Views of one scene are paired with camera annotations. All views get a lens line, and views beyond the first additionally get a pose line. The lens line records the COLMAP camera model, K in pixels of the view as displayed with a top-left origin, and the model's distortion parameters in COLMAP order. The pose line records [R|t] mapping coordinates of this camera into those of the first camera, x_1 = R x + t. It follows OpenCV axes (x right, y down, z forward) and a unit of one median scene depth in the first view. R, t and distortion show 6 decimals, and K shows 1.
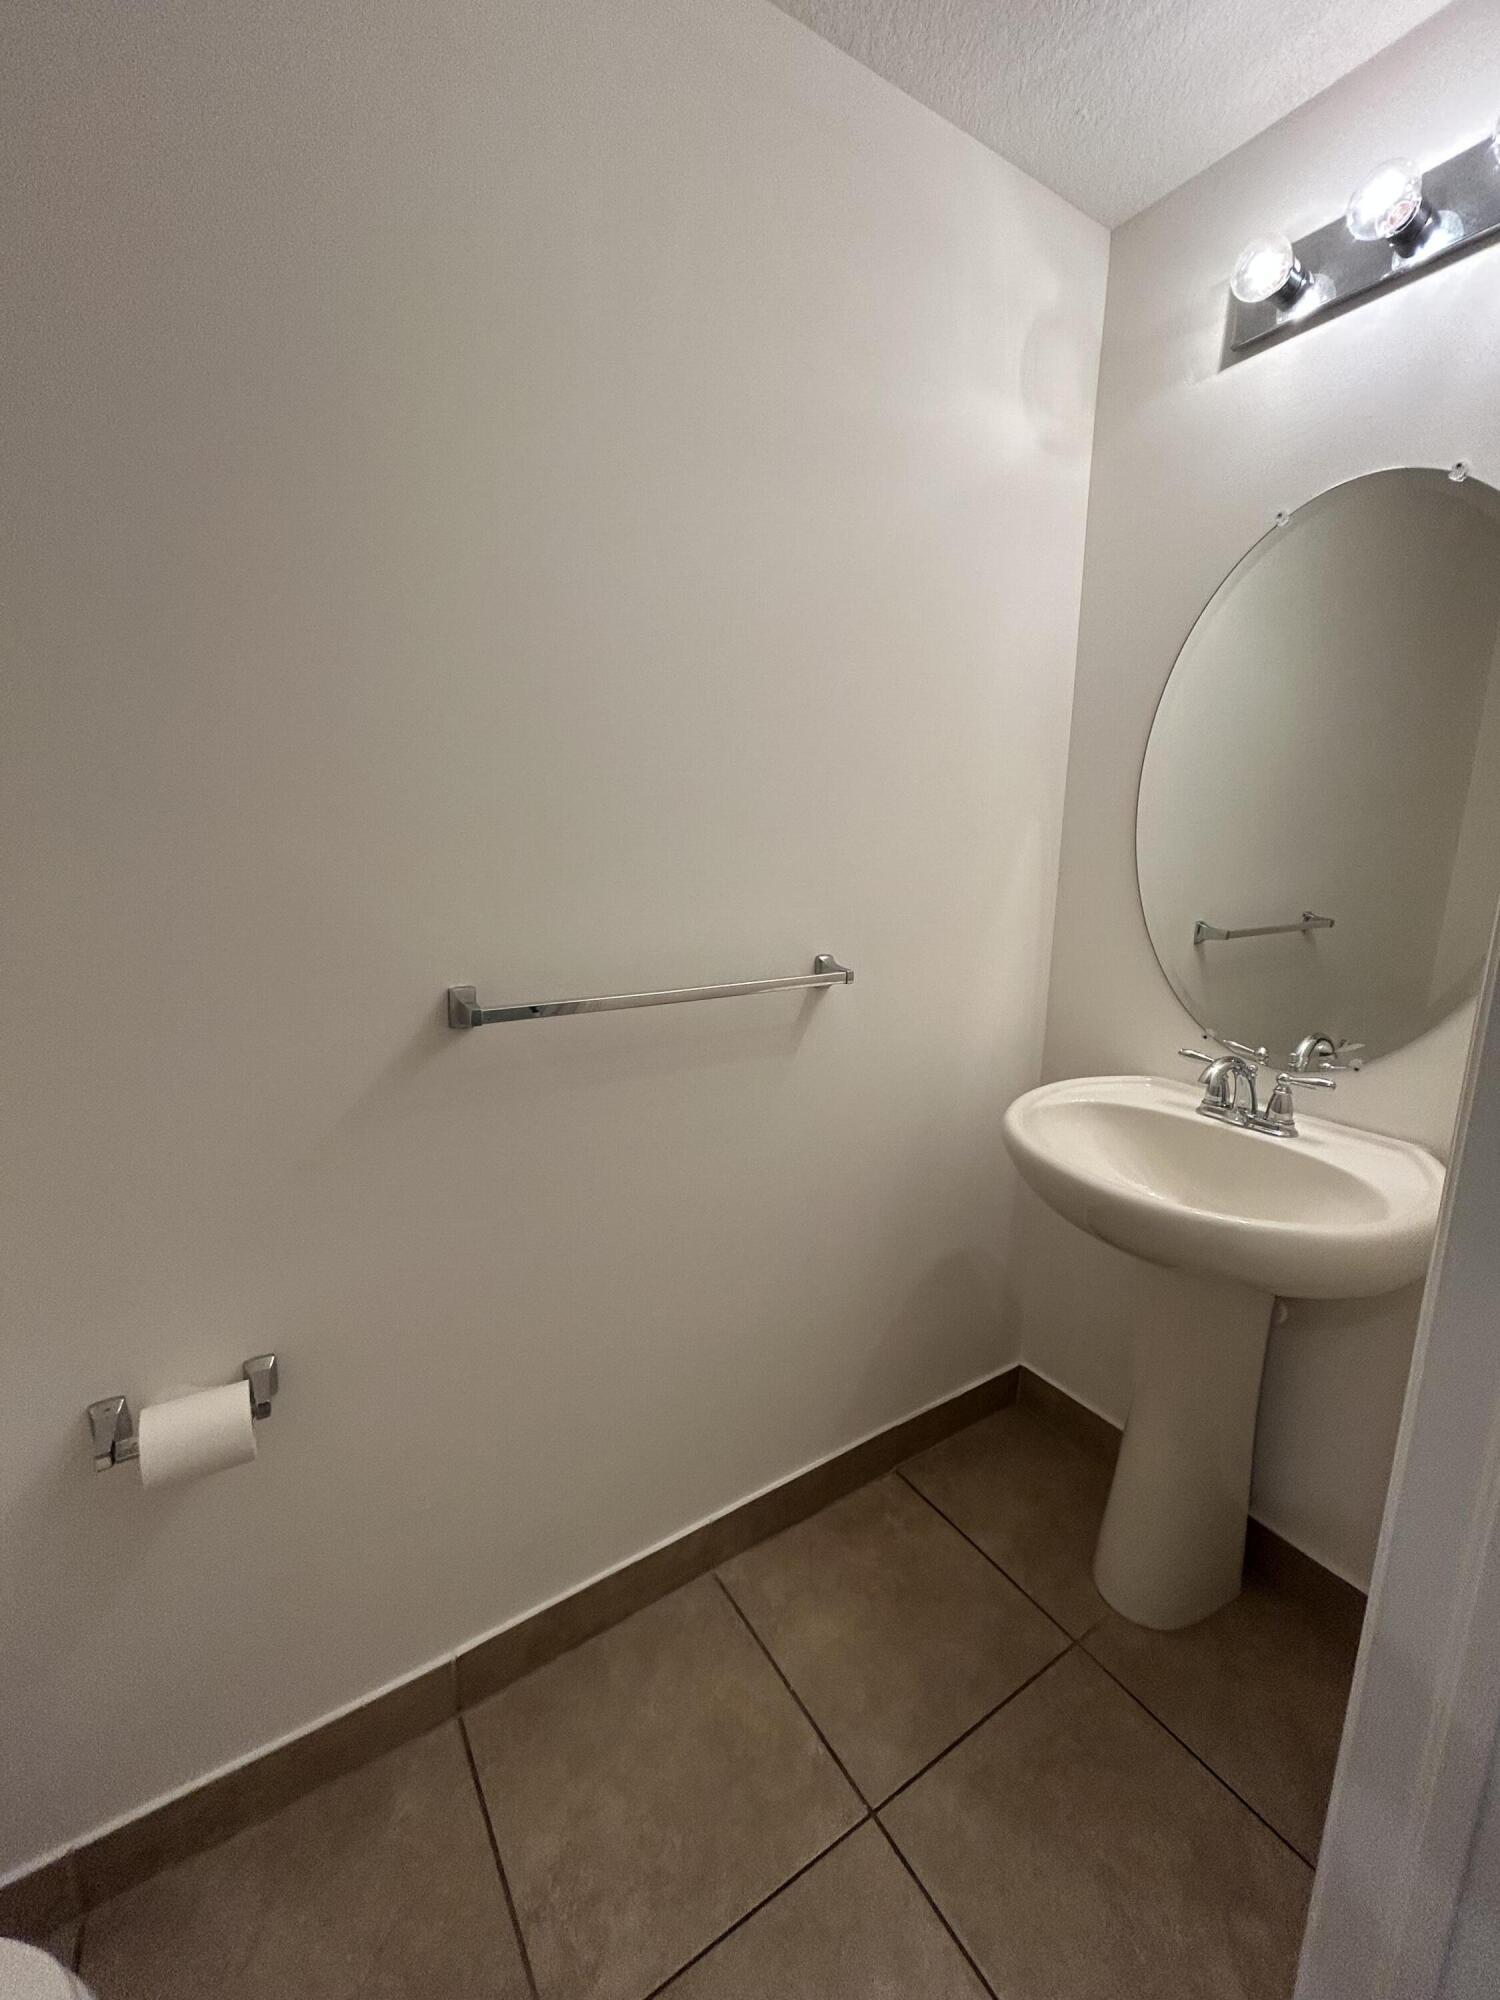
lens RADIAL K [[805.2, 0, 750.0], [0, 805.2, 1000.0], [0, 0, 1]] dist [-0.001256, -0.000186]
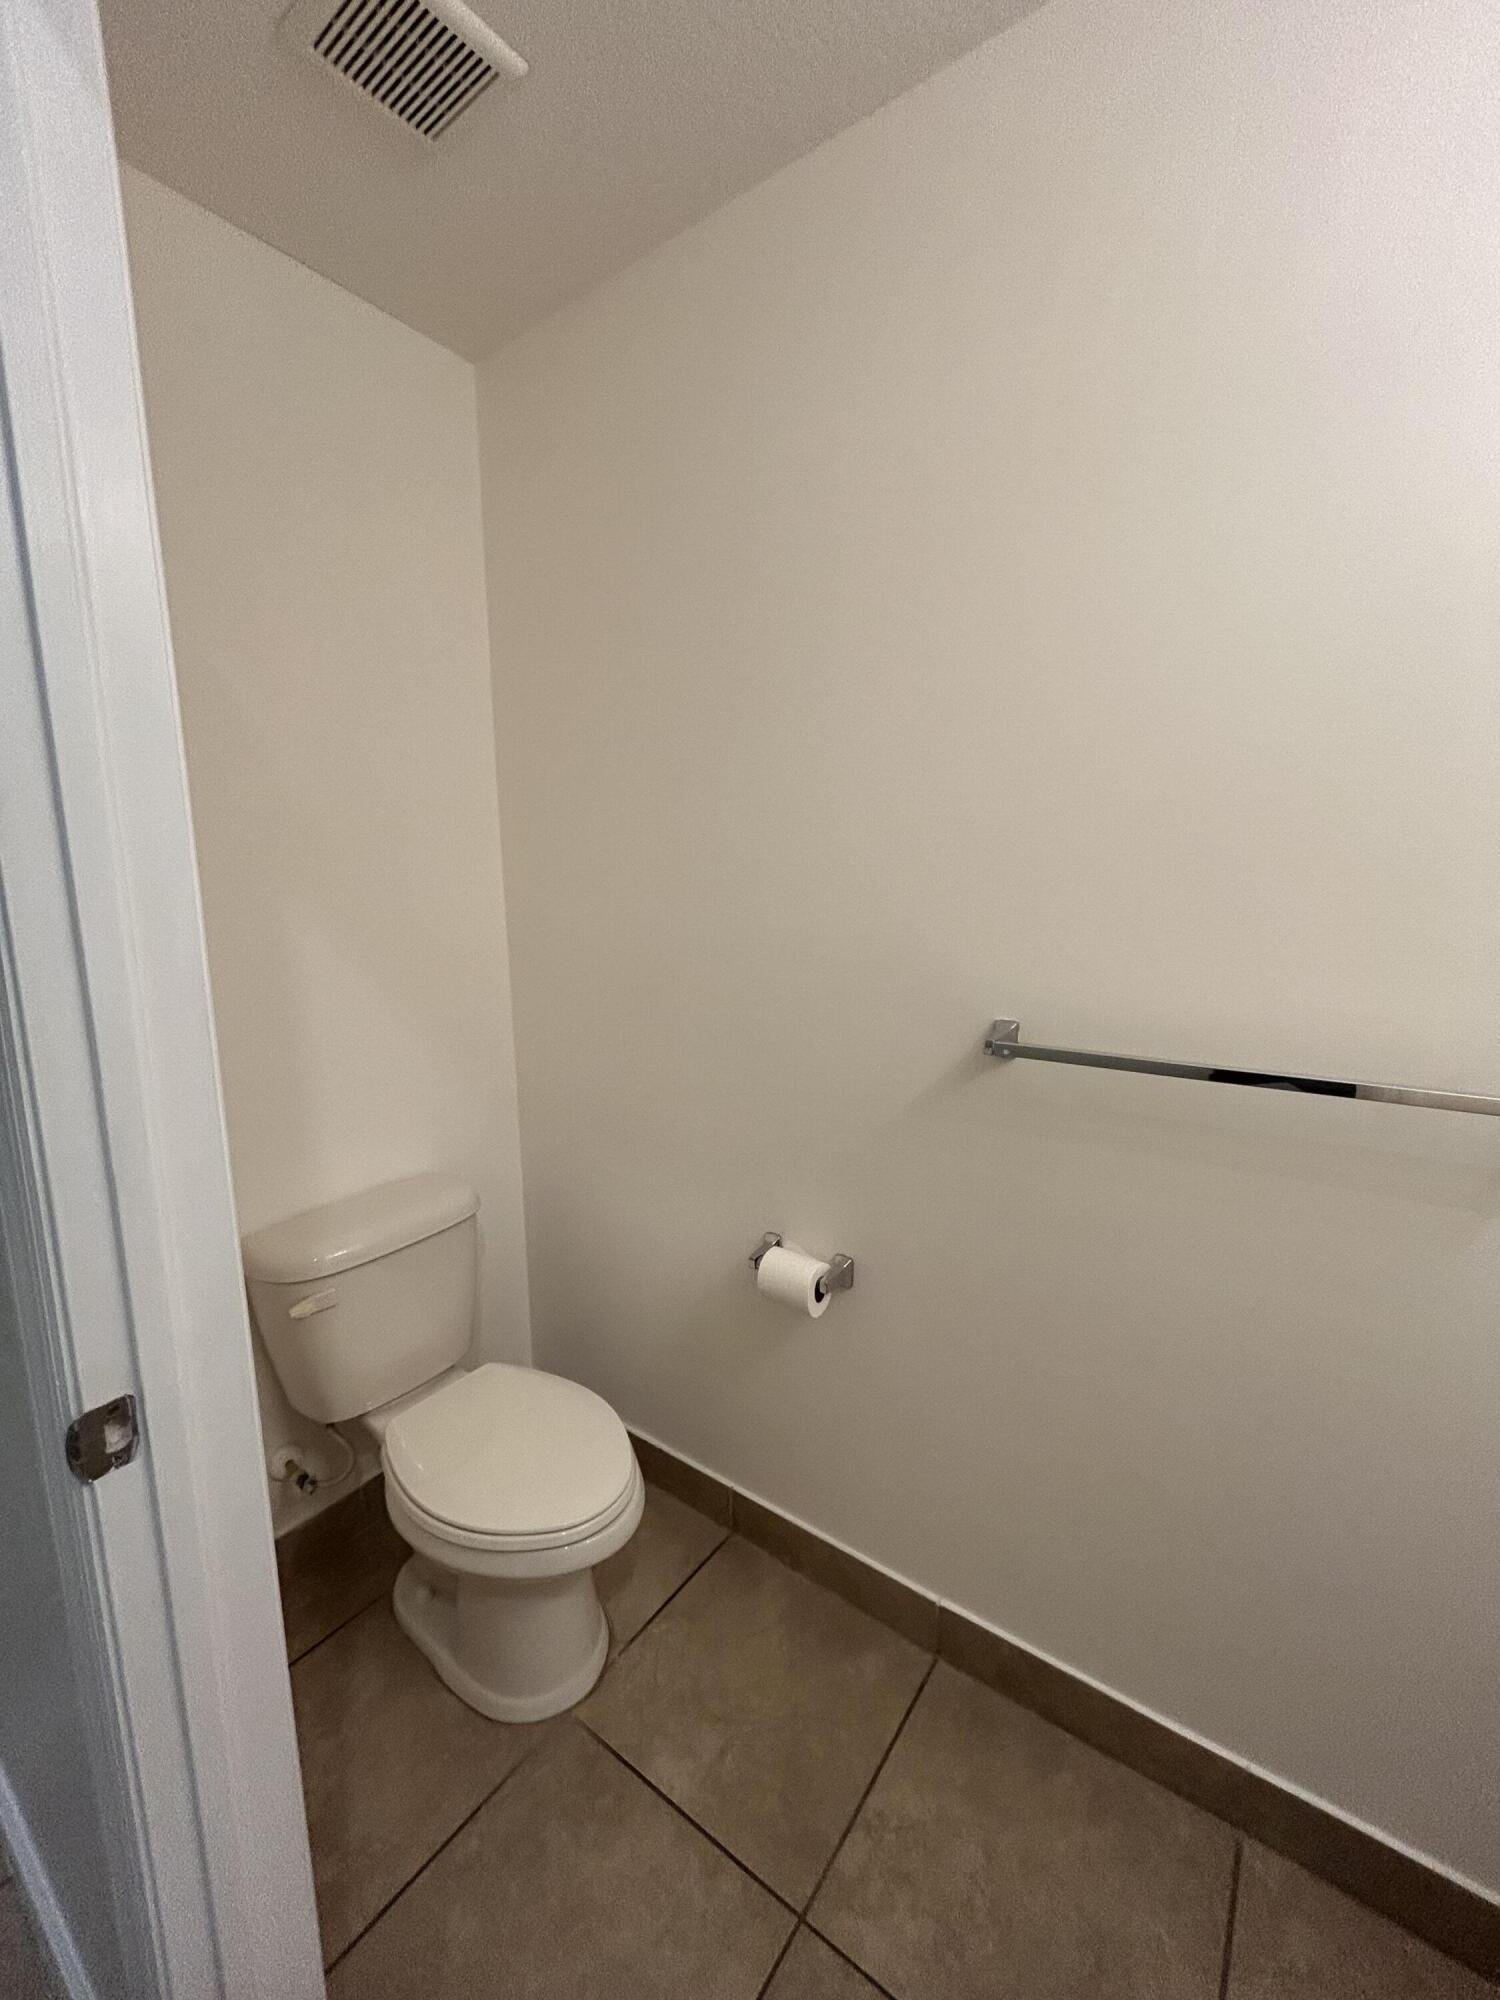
lens RADIAL K [[805.2, 0, 750.0], [0, 805.2, 1000.0], [0, 0, 1]] dist [-0.001256, -0.000186]
pose [[0.350736, 0.129231, -0.927515, 0.518592], [-0.165907, 0.983341, 0.074272, -0.065591], [0.921661, 0.127831, 0.366333, 0.246207]]
